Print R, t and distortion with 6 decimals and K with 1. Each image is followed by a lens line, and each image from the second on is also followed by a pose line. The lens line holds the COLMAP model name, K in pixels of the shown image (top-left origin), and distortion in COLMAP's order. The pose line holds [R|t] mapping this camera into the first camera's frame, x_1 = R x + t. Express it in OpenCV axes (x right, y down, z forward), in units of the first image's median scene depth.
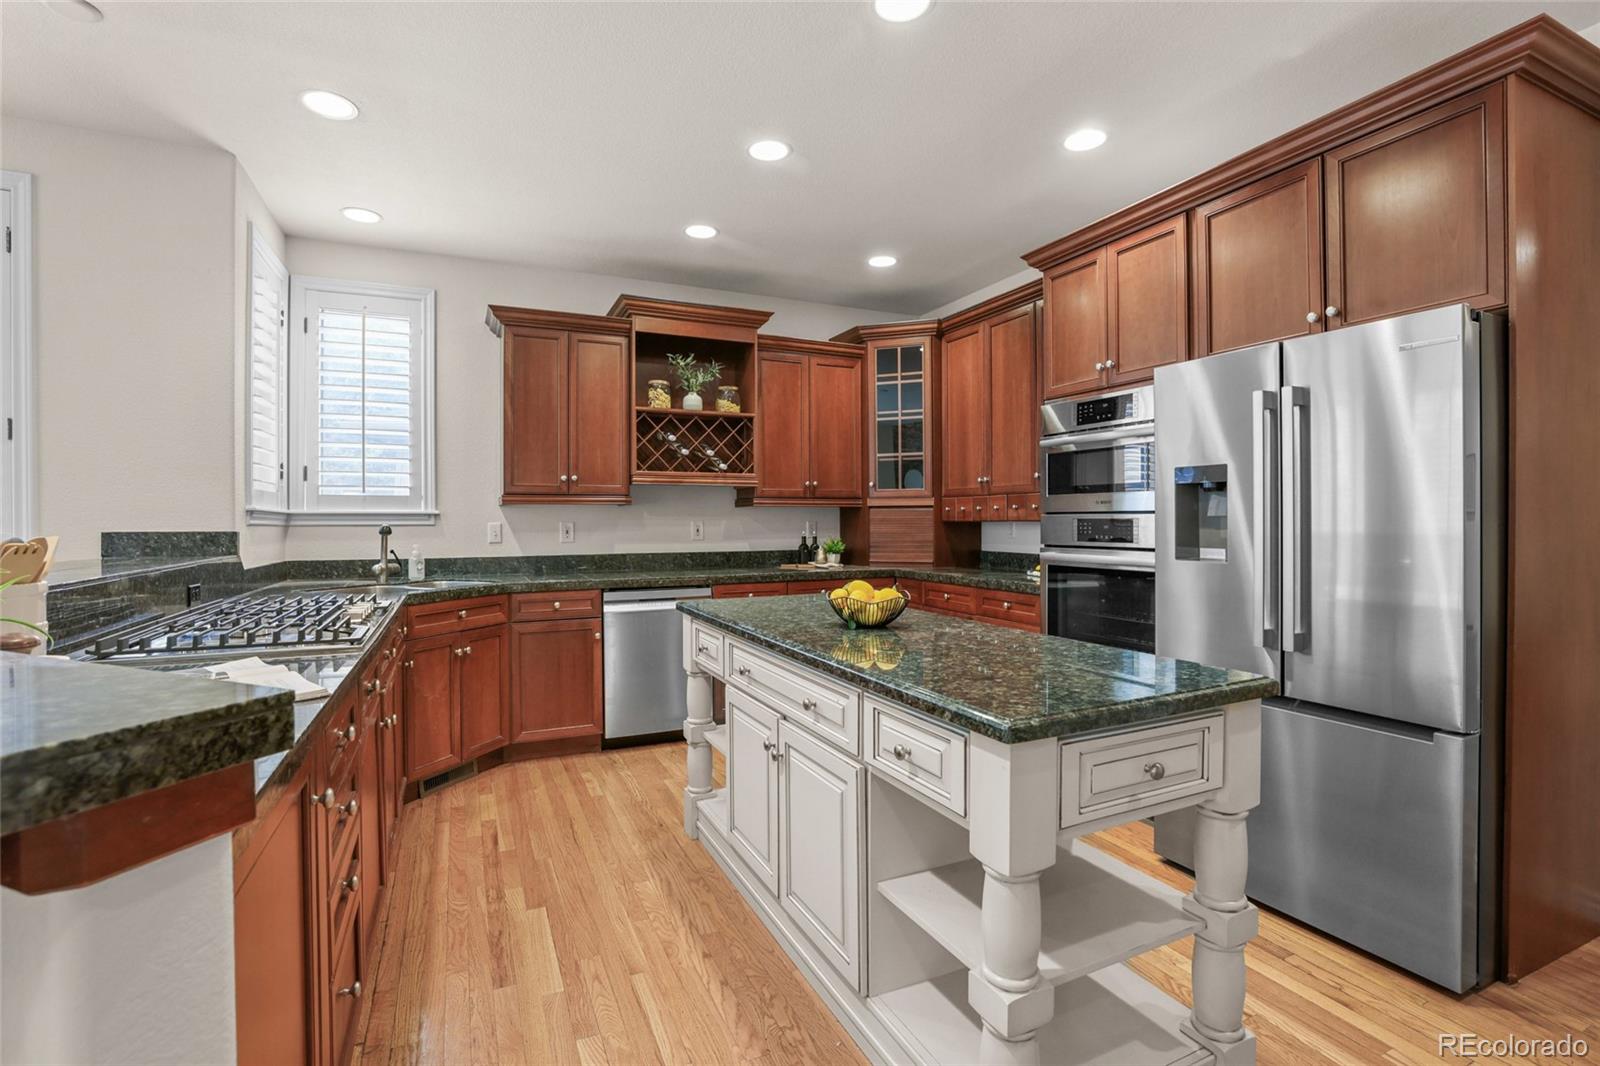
lens RADIAL K [[735.7, 0, 795.1], [0, 735.7, 522.7], [0, 0, 1]] dist [-0.029973, 0.007482]
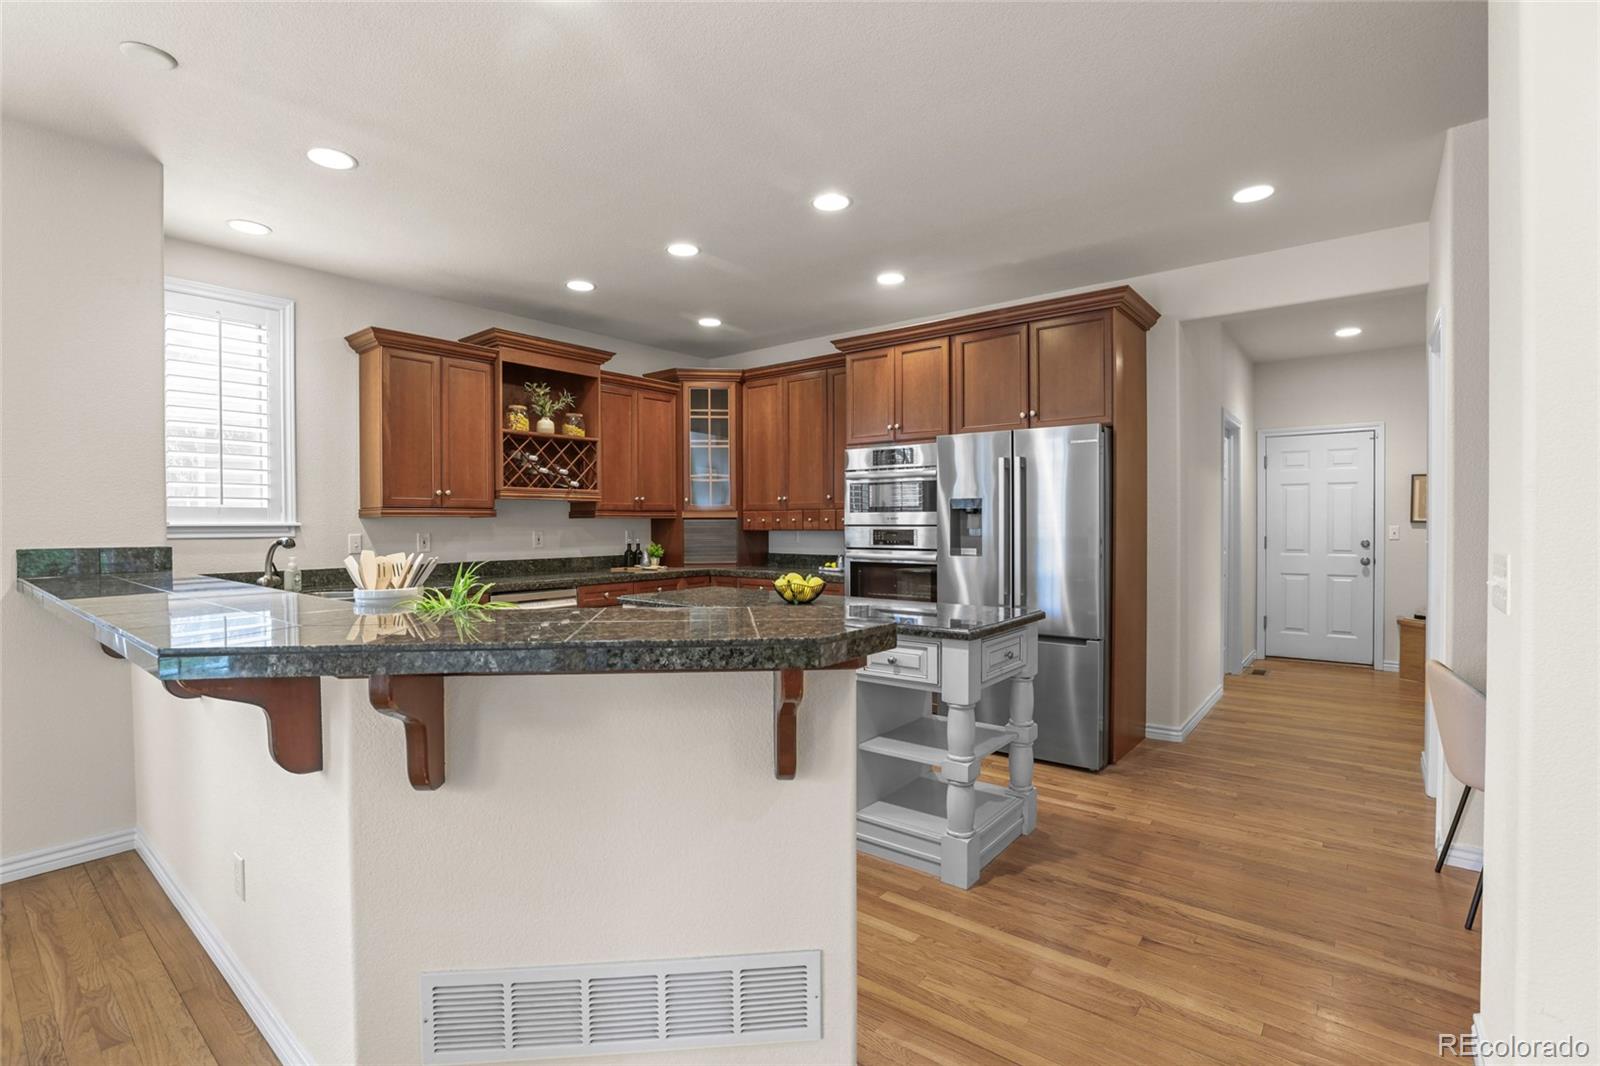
lens RADIAL K [[735.7, 0, 799.6], [0, 735.7, 531.9], [0, 0, 1]] dist [-0.029973, 0.007482]
pose [[0.896240, -0.005811, 0.443531, -0.306714], [0.002819, 0.999969, 0.007404, -0.008987], [-0.443560, -0.005385, 0.896229, -0.192912]]
